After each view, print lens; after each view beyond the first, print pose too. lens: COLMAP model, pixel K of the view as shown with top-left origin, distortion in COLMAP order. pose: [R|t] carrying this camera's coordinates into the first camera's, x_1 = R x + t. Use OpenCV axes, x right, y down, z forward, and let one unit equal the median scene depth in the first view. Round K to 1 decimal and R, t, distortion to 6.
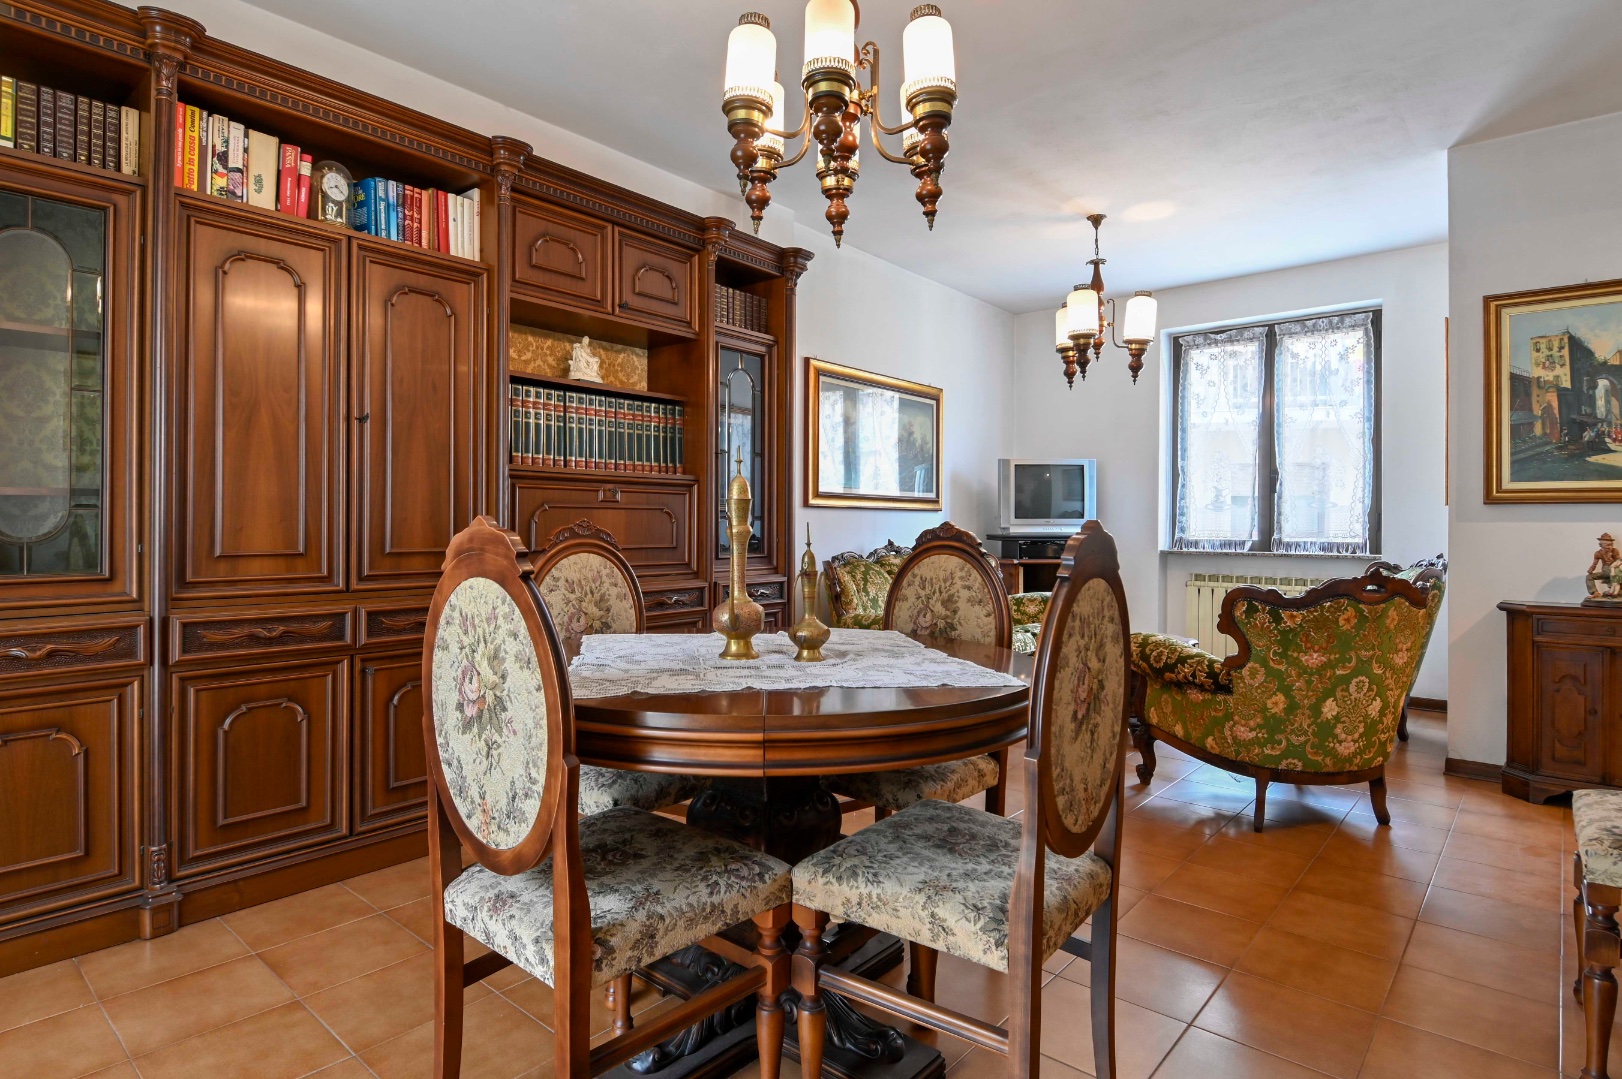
lens RADIAL K [[856.5, 0, 824.7], [0, 856.5, 524.3], [0, 0, 1]] dist [0.017361, -0.027470]
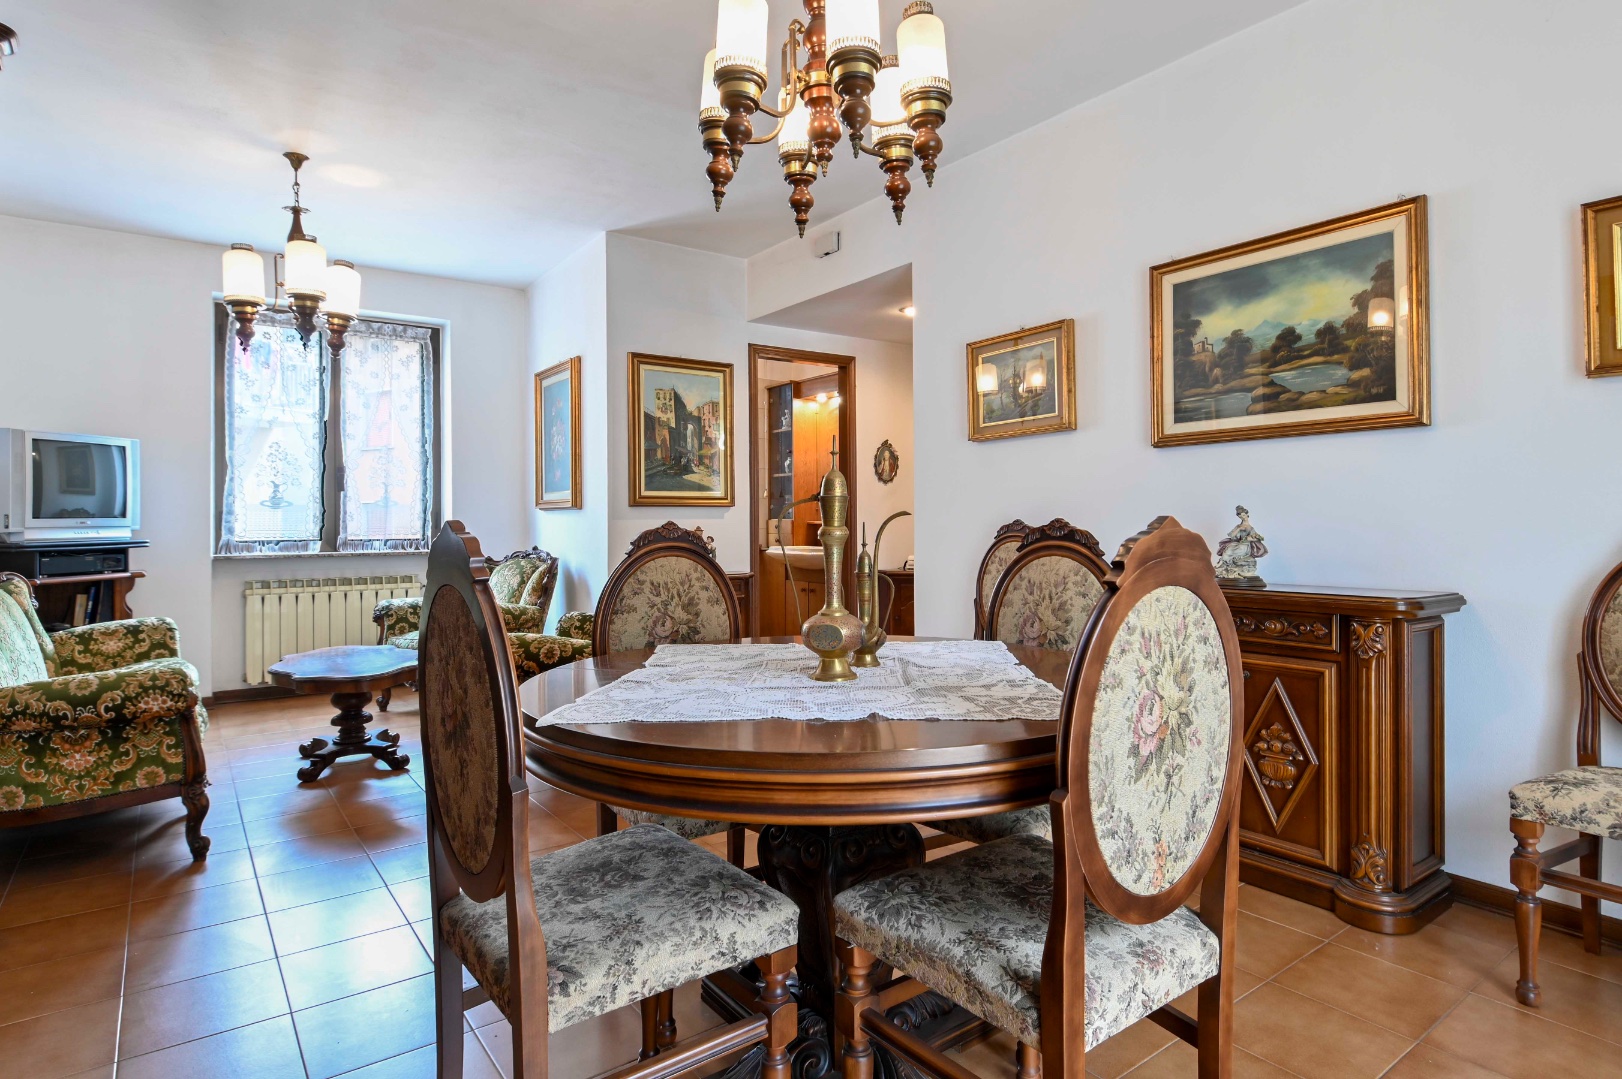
lens RADIAL K [[860.5, 0, 805.9], [0, 860.5, 515.8], [0, 0, 1]] dist [0.015938, -0.028568]
pose [[0.230648, -0.000730, 0.973037, -0.519743], [0.008733, 0.999961, -0.001320, -0.004646], [-0.972998, 0.008802, 0.230646, 0.447438]]
